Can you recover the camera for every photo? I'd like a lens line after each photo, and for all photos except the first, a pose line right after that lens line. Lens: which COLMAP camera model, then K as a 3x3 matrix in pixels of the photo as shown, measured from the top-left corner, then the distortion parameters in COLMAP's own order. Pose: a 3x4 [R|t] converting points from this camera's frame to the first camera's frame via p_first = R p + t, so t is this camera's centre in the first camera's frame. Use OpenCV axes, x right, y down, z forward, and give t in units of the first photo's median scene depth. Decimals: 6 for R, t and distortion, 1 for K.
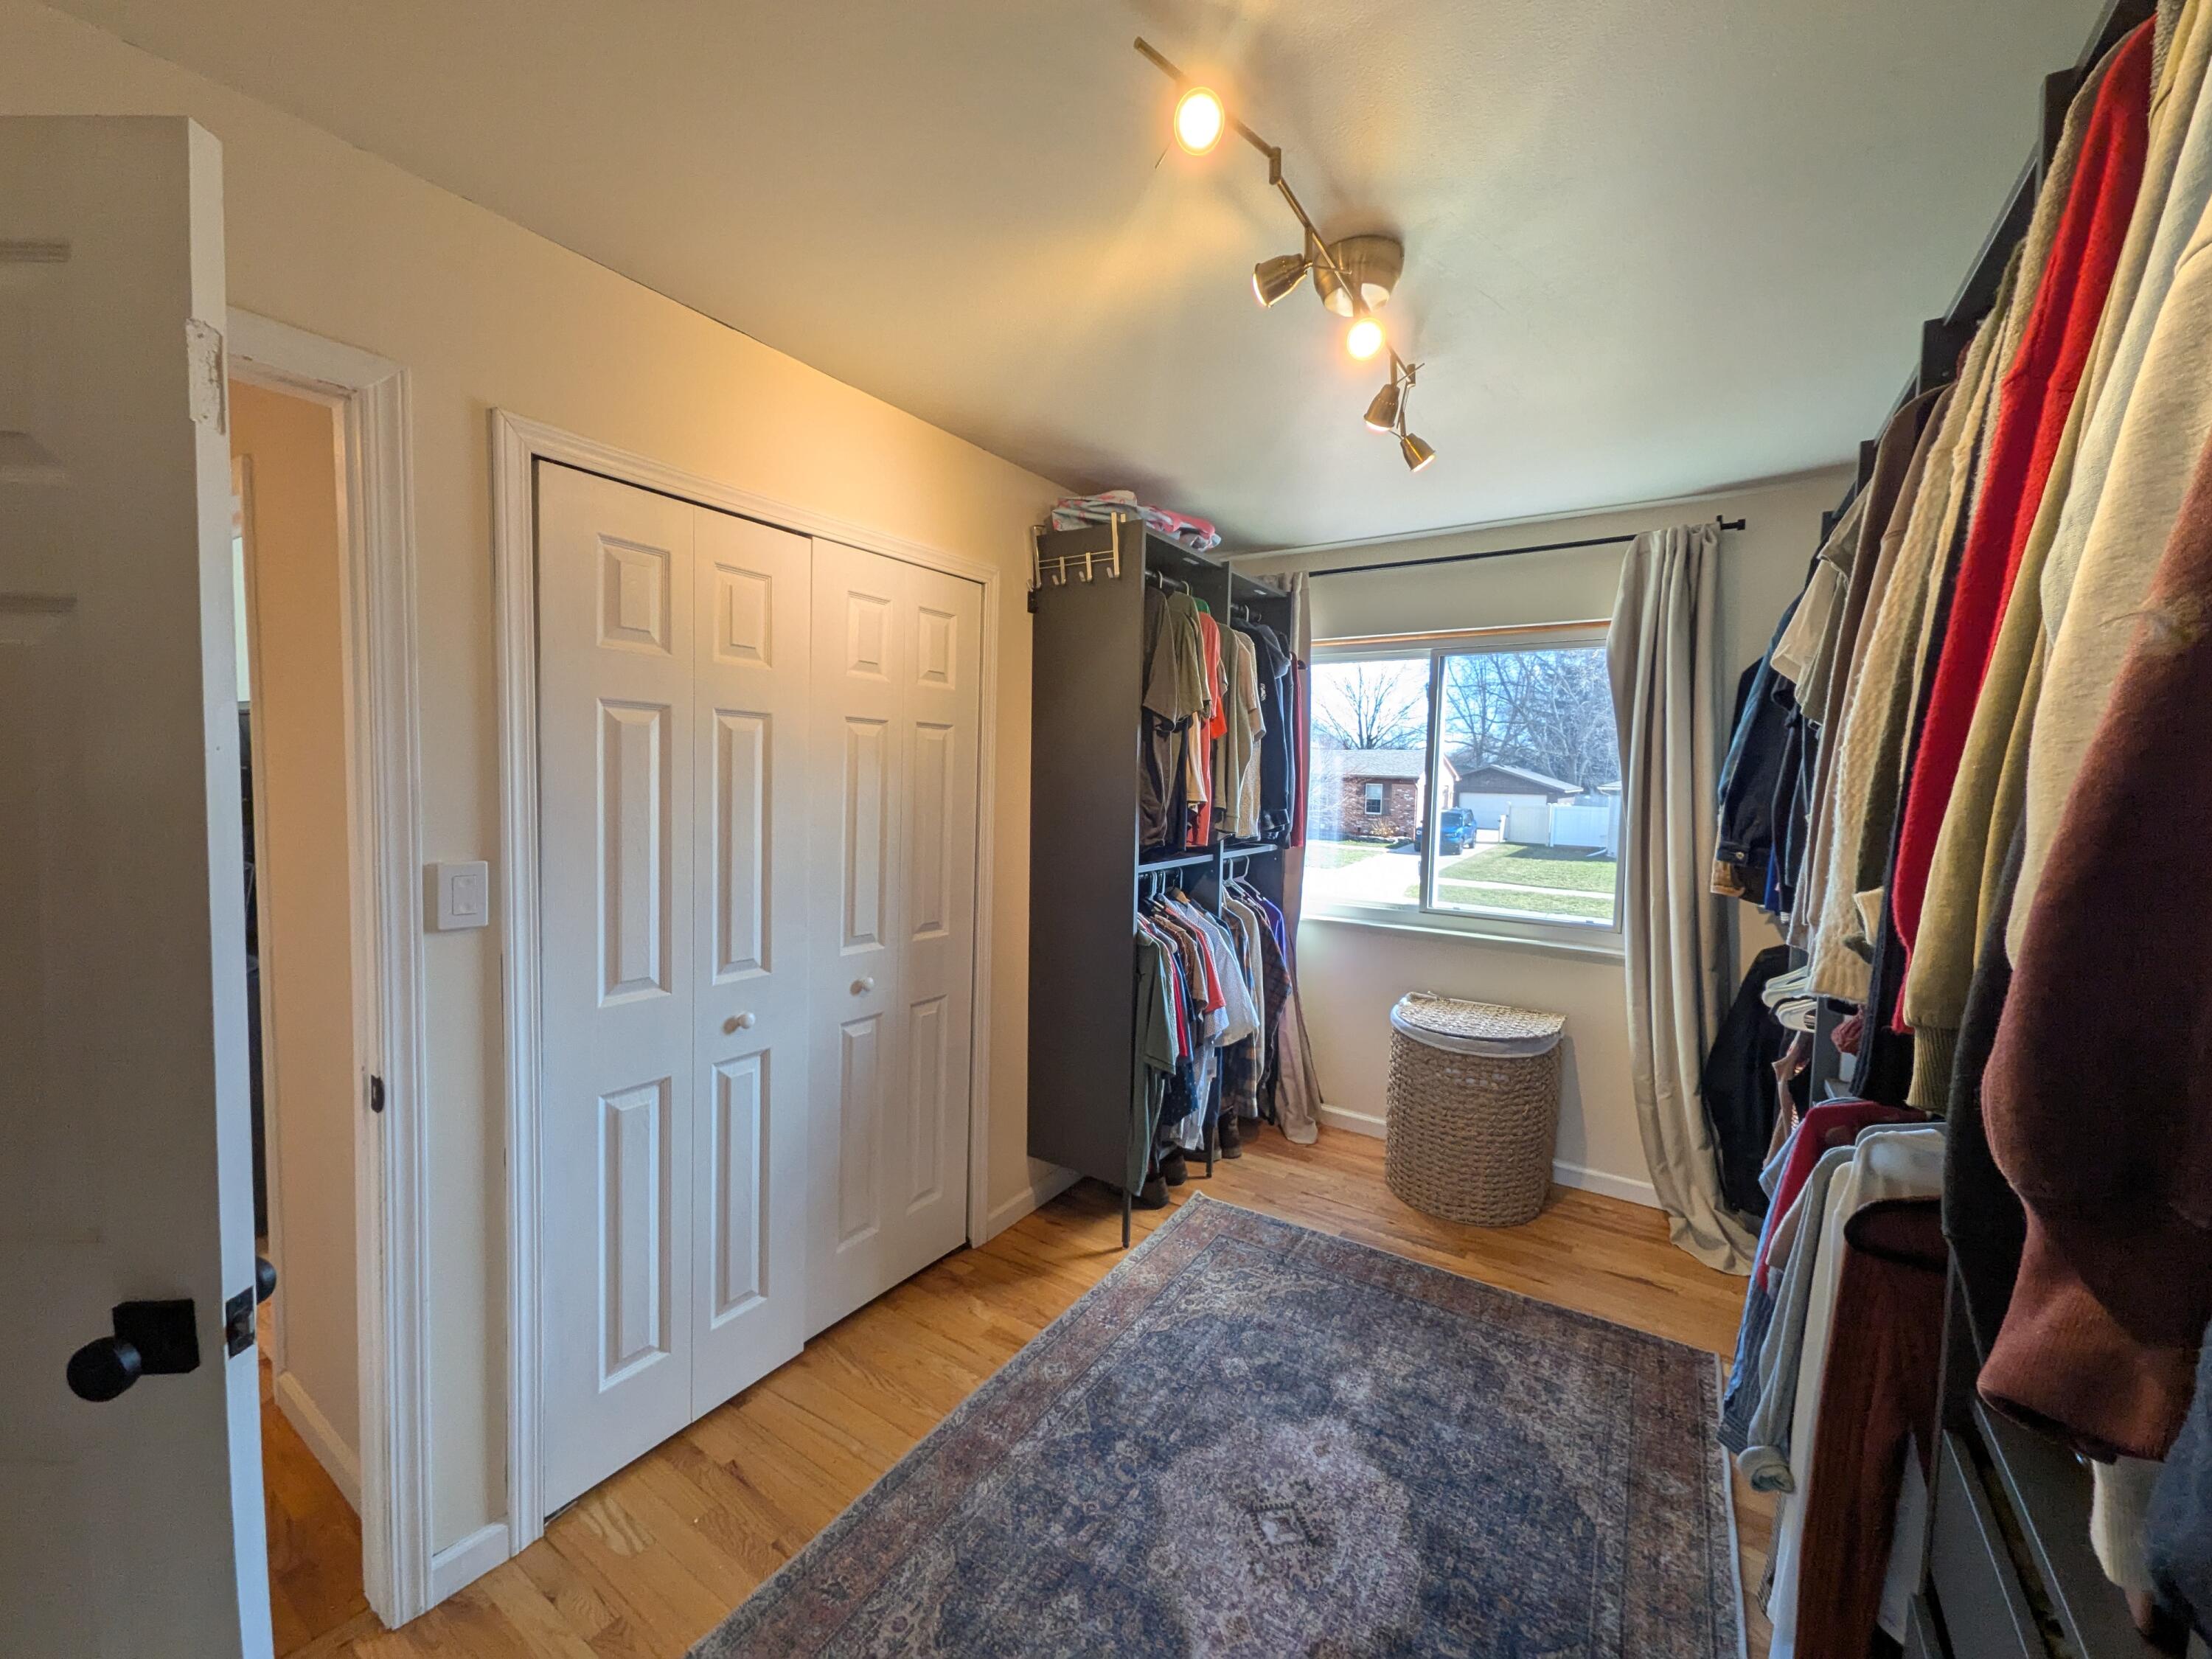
lens RADIAL K [[872.4, 0, 1107.6], [0, 872.4, 821.2], [0, 0, 1]] dist [0.004221, 0.000673]
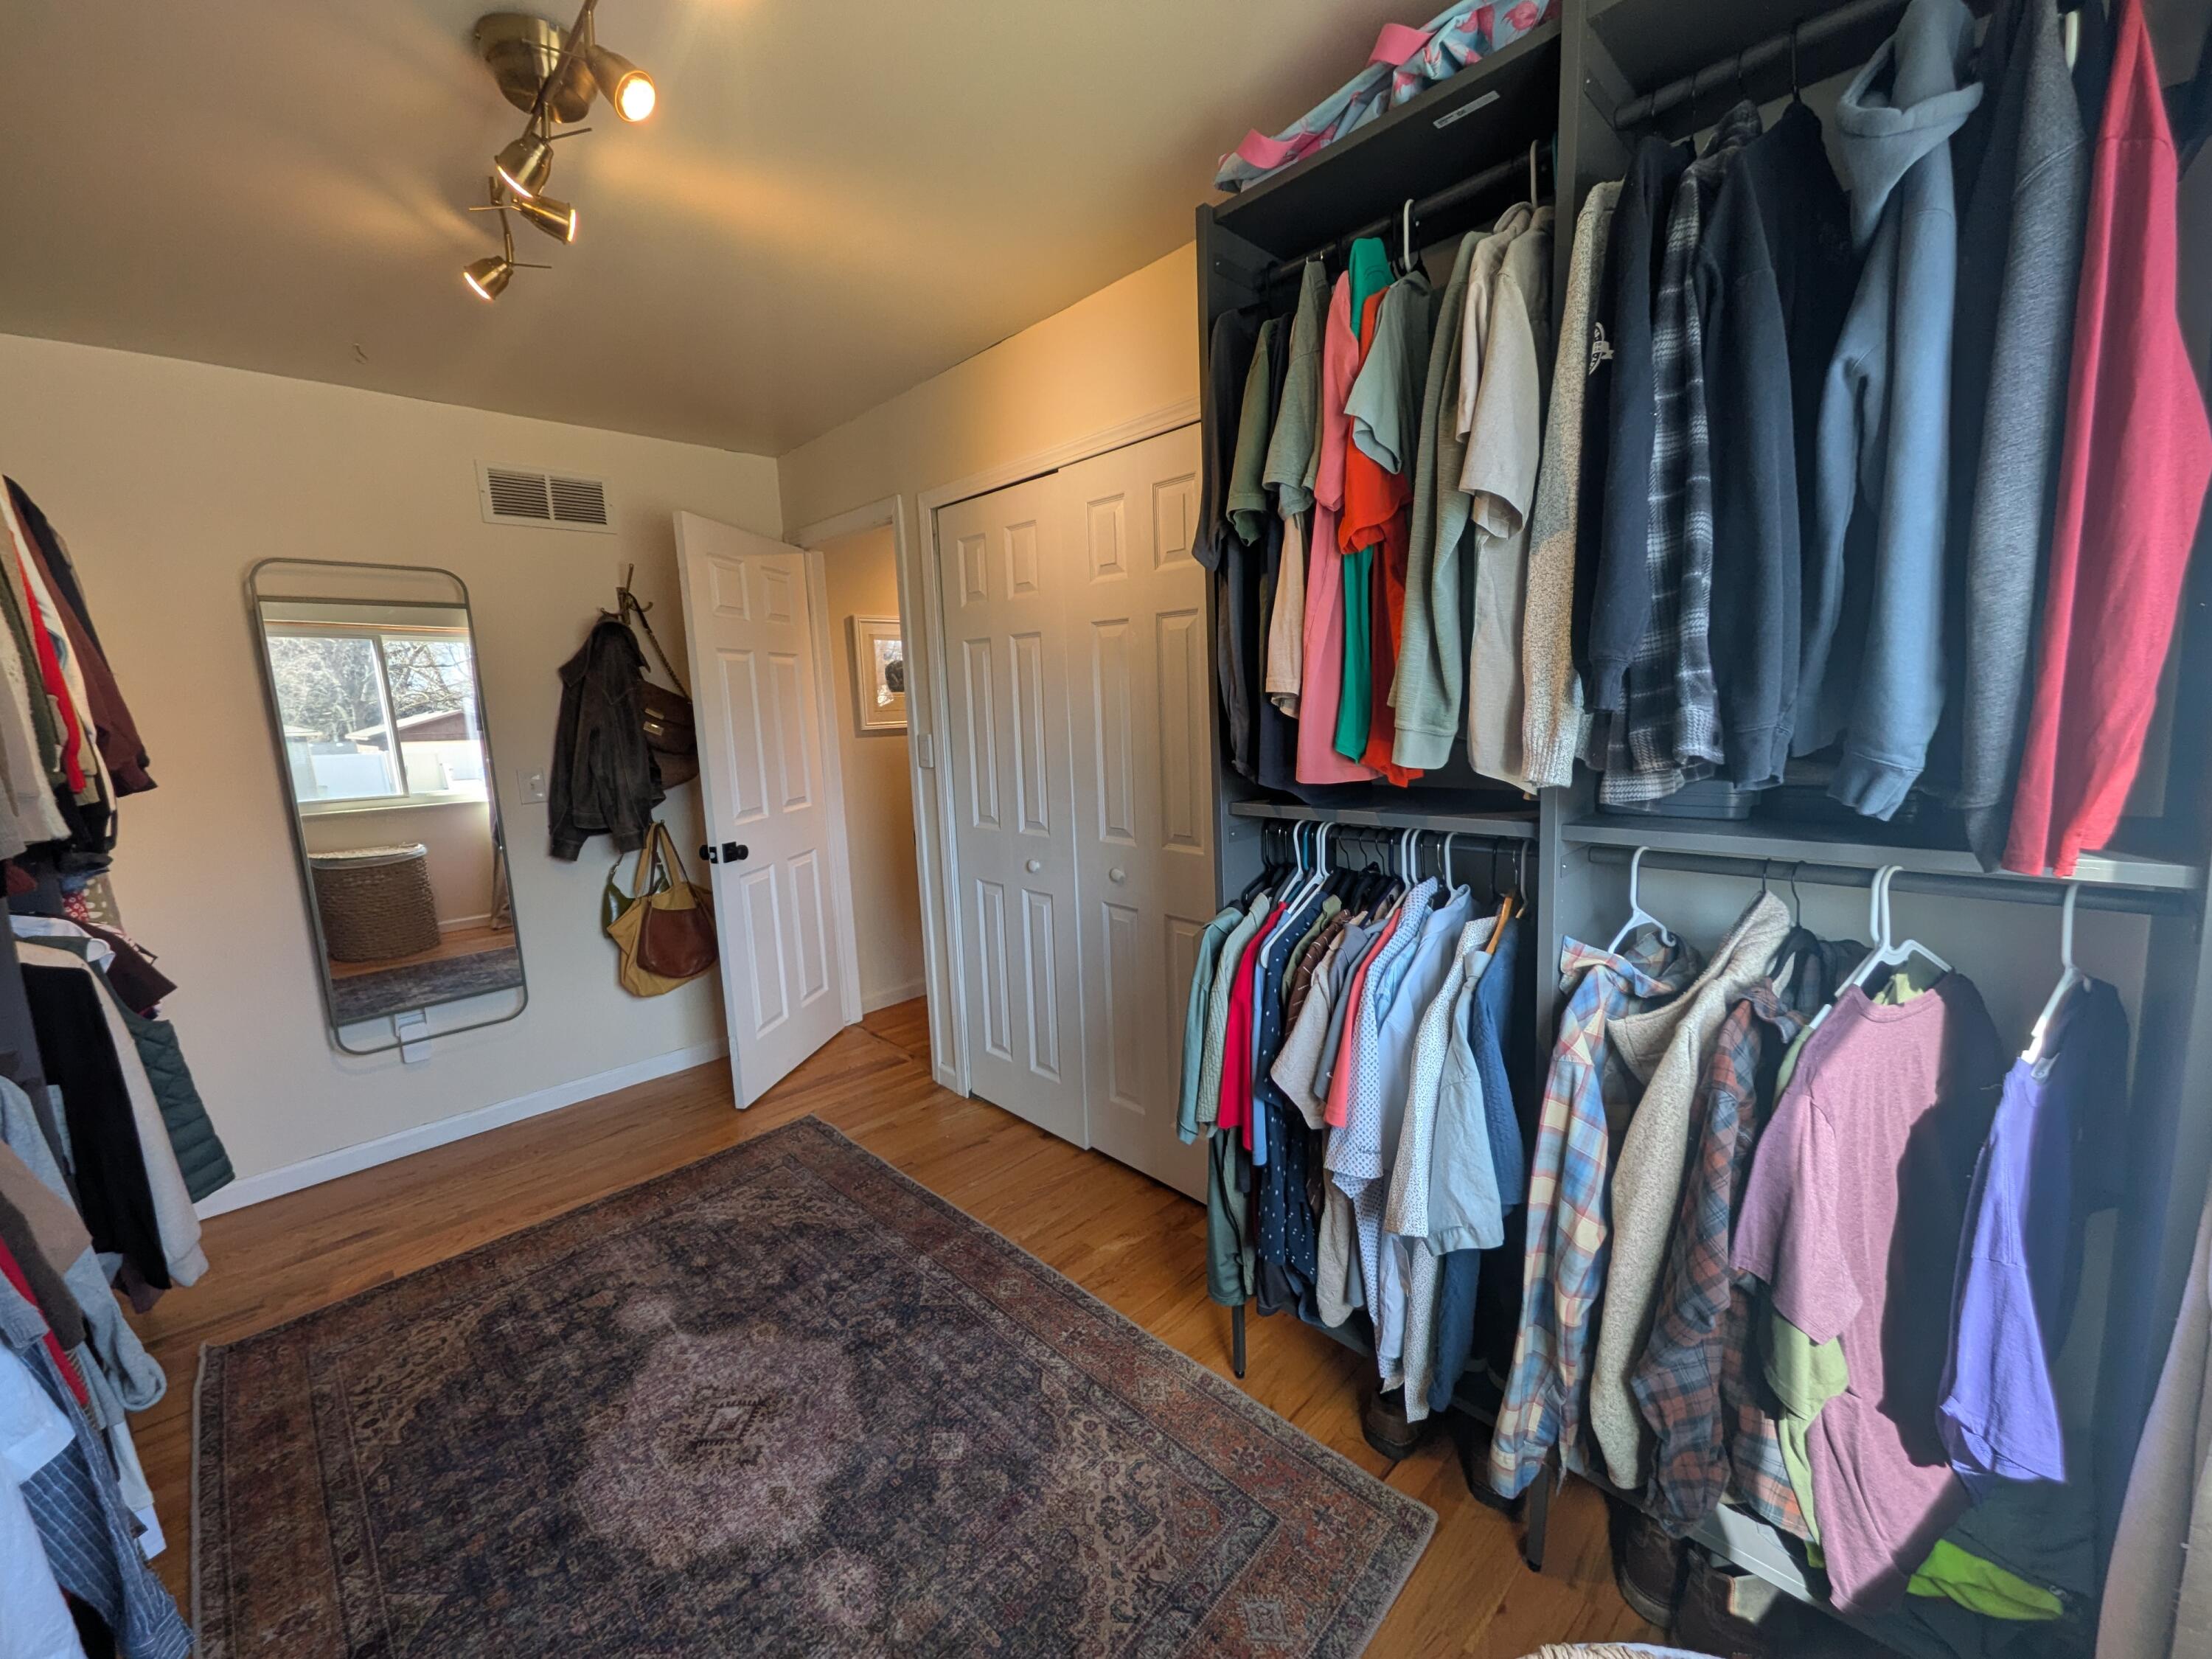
lens RADIAL K [[872.4, 0, 1109.4], [0, 872.4, 826.1], [0, 0, 1]] dist [0.004221, 0.000673]
pose [[-0.222078, 0.124321, -0.967071, 0.882814], [-0.020431, 0.991027, 0.132092, -0.014021], [0.974815, 0.049093, -0.217546, 1.440110]]
